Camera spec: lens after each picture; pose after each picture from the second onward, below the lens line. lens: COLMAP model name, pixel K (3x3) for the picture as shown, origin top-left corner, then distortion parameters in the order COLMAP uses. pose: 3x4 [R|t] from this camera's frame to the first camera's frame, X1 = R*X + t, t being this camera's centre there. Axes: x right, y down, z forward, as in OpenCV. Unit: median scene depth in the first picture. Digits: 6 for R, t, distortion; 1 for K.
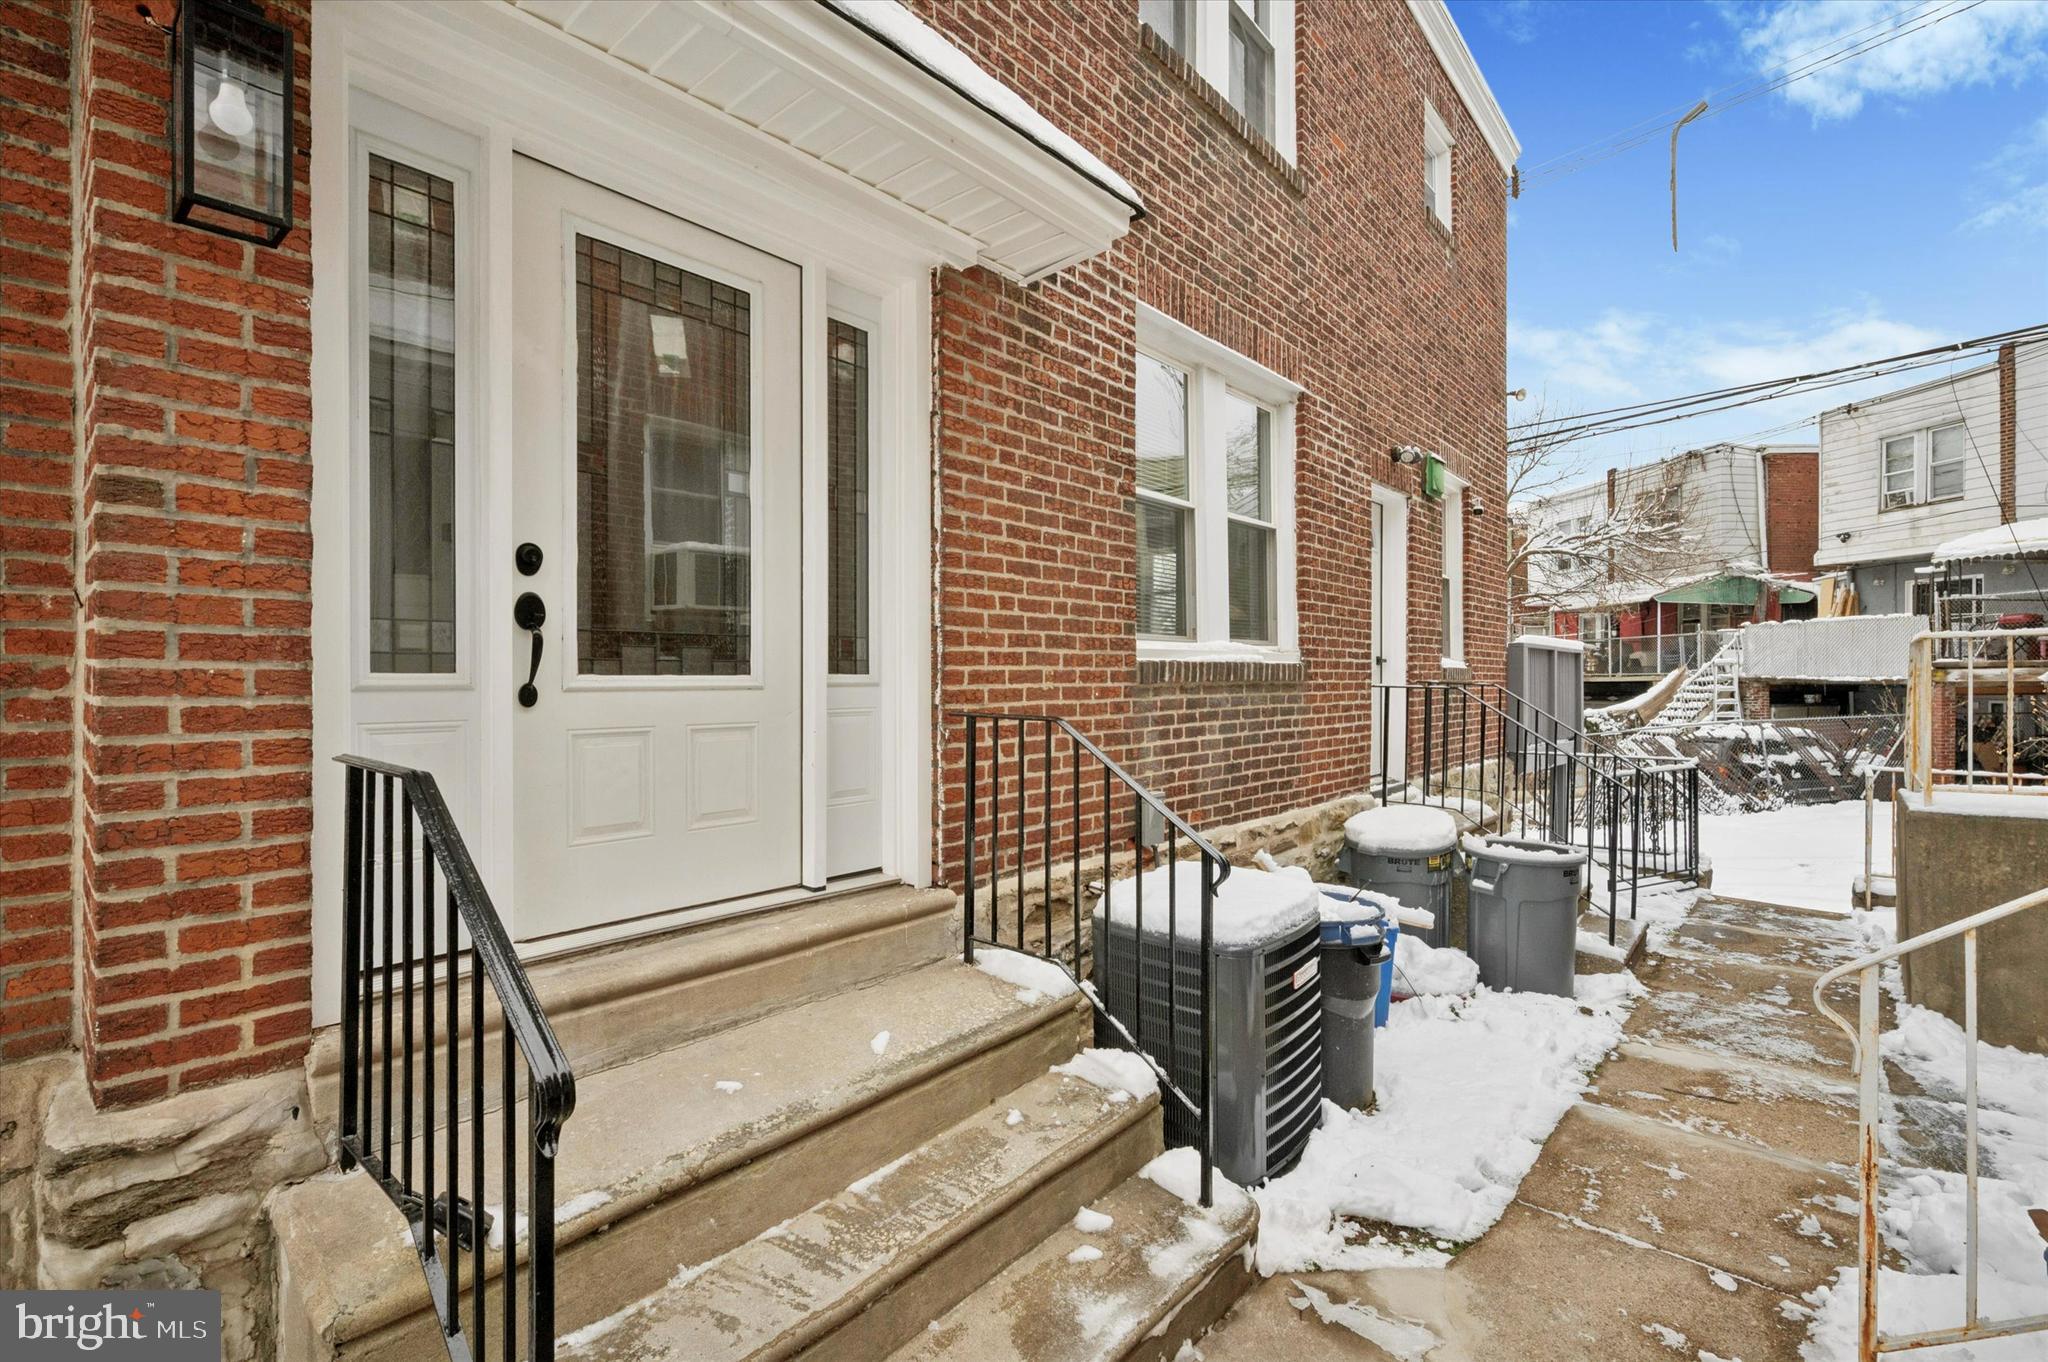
lens RADIAL K [[798.7, 0, 1024.1], [0, 798.7, 671.0], [0, 0, 1]] dist [0.000484, -0.000129]
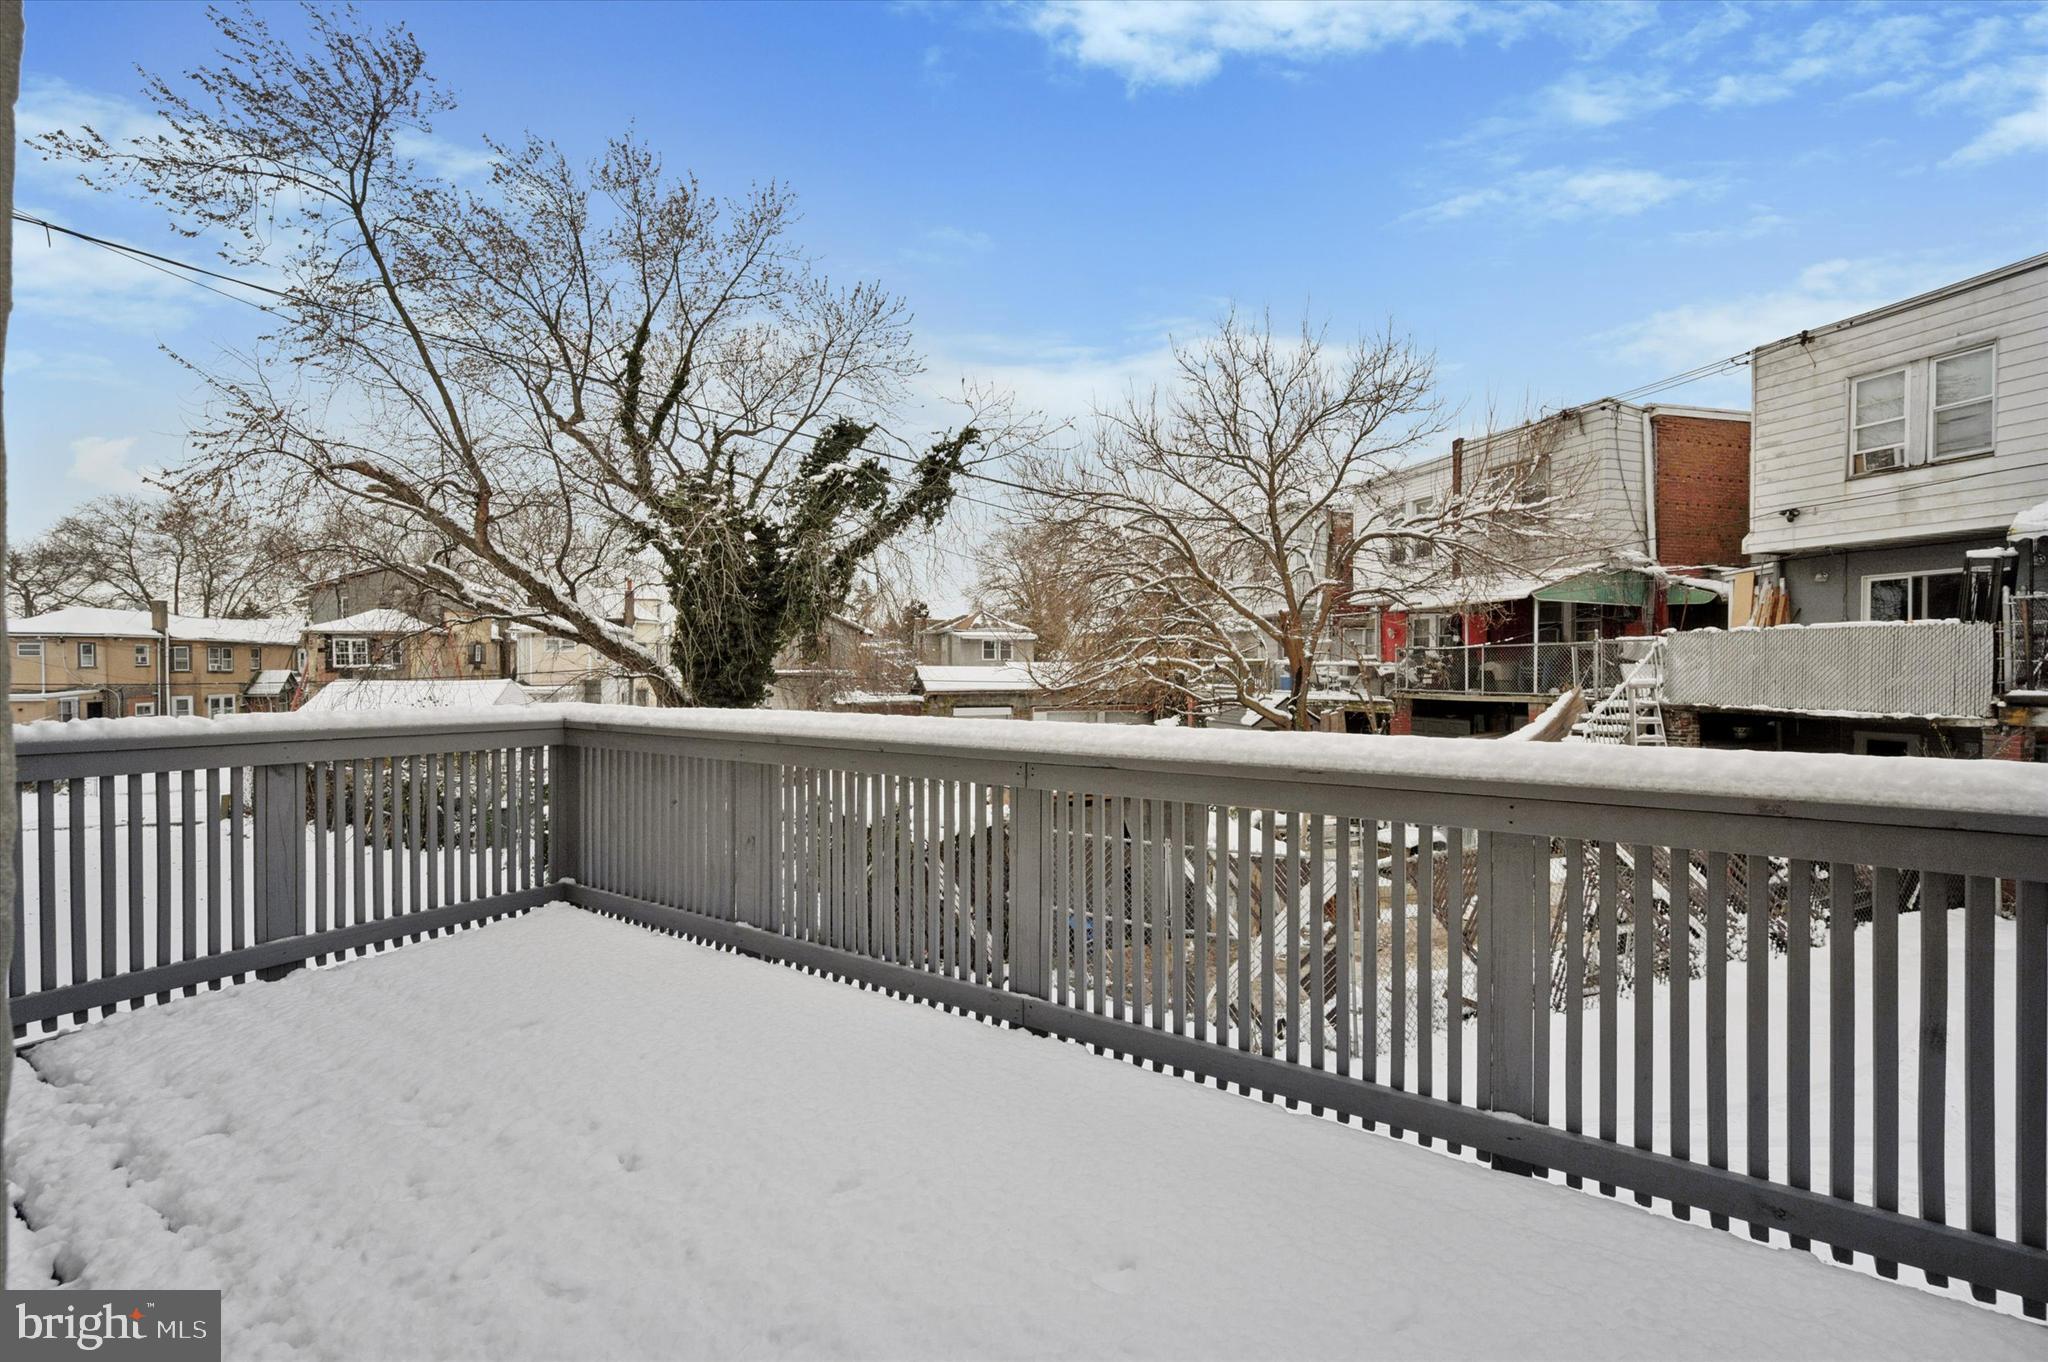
lens RADIAL K [[798.7, 0, 1024.1], [0, 798.7, 671.0], [0, 0, 1]] dist [0.000484, -0.000129]
pose [[0.975289, 0.003232, 0.220907, 0.156511], [-0.004544, 0.999975, 0.005431, -0.021794], [-0.220884, -0.006301, 0.975280, 0.389225]]
